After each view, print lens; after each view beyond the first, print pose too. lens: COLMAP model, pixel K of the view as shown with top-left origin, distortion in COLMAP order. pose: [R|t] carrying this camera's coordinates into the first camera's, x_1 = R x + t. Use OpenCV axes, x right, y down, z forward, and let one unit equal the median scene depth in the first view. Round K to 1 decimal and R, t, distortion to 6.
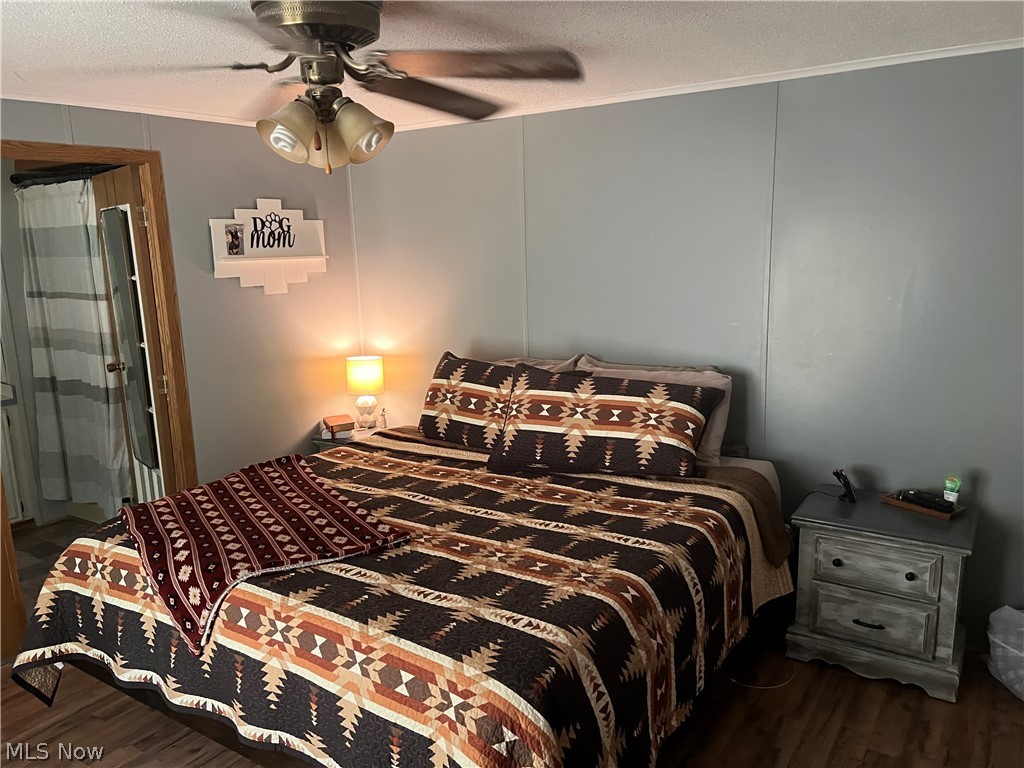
lens RADIAL K [[764.3, 0, 523.0], [0, 764.3, 384.7], [0, 0, 1]] dist [0.047715, -0.061871]
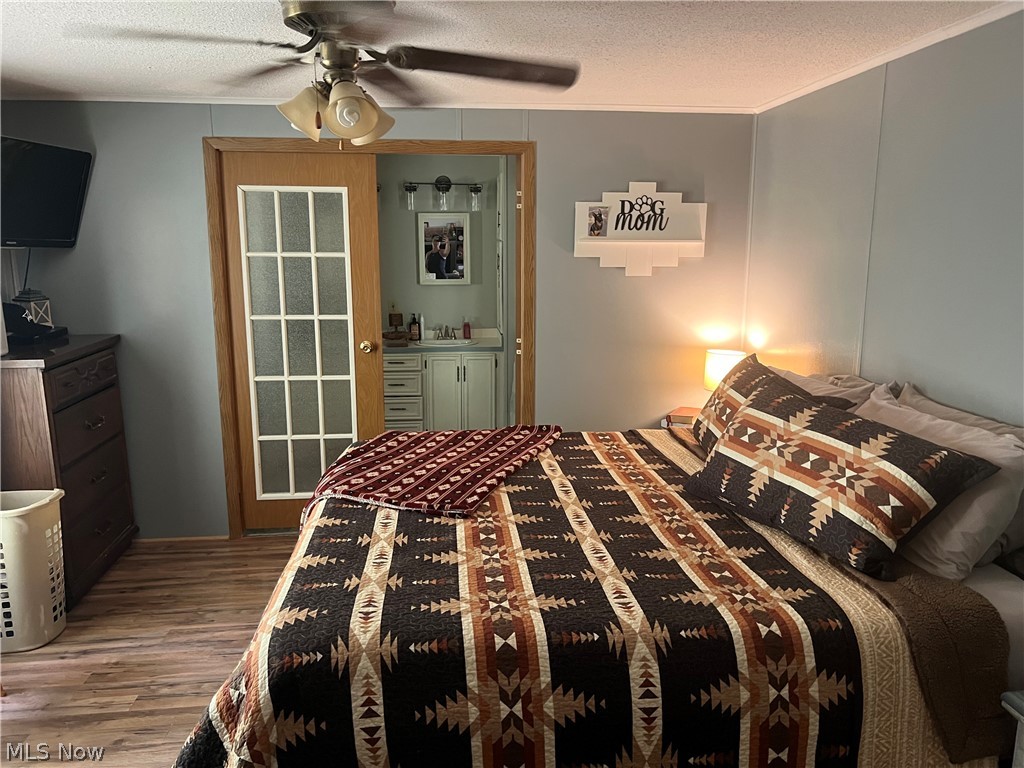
lens RADIAL K [[764.3, 0, 517.2], [0, 764.3, 382.4], [0, 0, 1]] dist [0.047715, -0.061871]
pose [[0.641486, 0.171418, -0.747738, 0.441178], [-0.167133, 0.982530, 0.081860, -0.043952], [0.748707, 0.072460, 0.658928, 0.271401]]
